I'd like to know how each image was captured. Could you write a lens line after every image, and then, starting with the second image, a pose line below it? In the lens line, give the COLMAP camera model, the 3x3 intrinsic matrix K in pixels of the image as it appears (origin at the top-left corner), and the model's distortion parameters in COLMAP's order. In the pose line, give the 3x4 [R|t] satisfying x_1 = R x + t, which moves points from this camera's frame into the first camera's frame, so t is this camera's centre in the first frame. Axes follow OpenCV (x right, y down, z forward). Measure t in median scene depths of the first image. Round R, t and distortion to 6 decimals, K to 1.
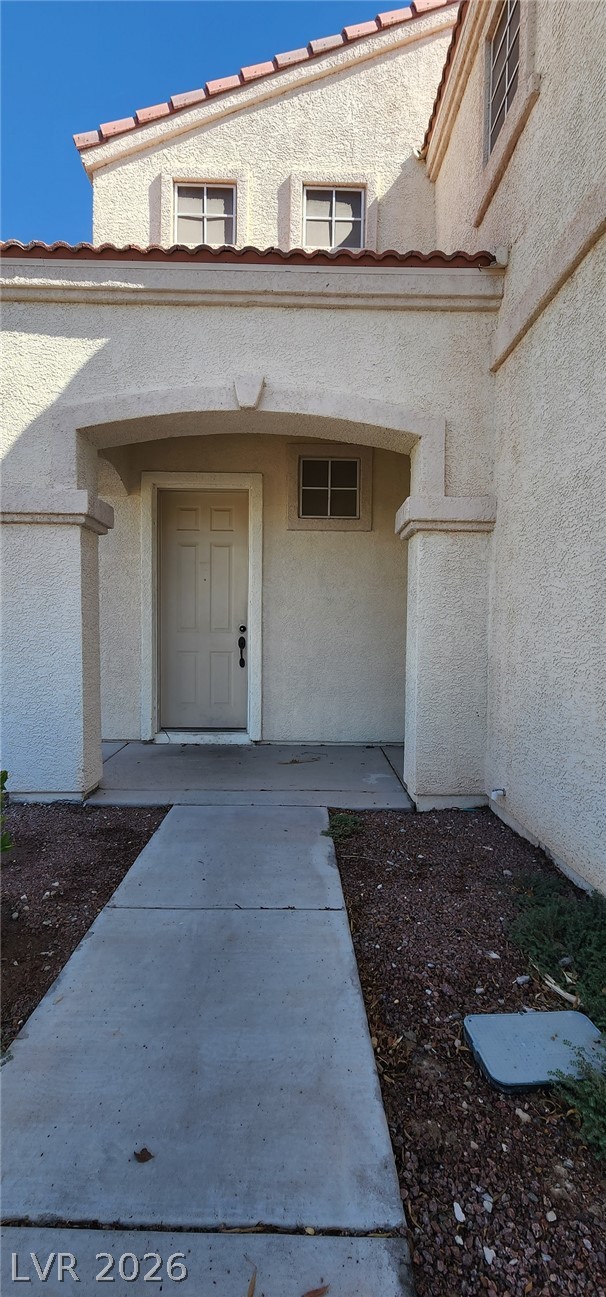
lens RADIAL K [[533.0, 0, 303.2], [0, 533.0, 648.2], [0, 0, 1]] dist [-0.000880, 0.000010]
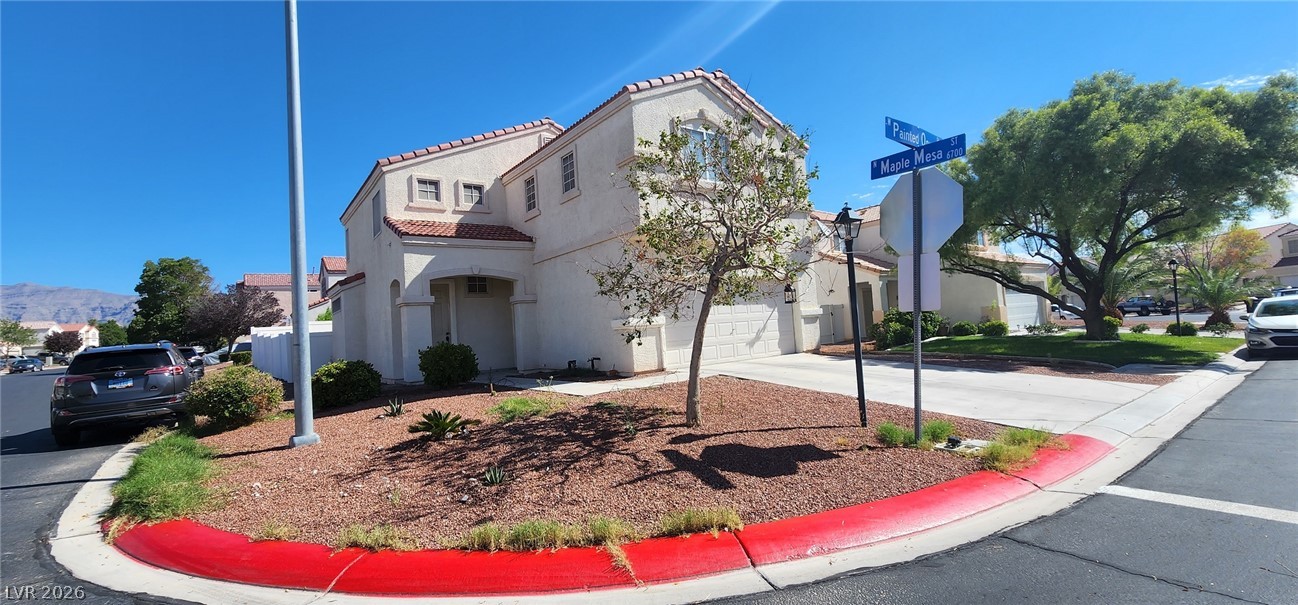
lens RADIAL K [[533.4, 0, 648.5], [0, 533.4, 302.8], [0, 0, 1]] dist [-0.000880, 0.000010]
pose [[0.805738, -0.039898, 0.590927, -0.954273], [0.099334, 0.992699, -0.068420, 0.101492], [-0.583882, 0.113827, 0.803819, -1.939006]]
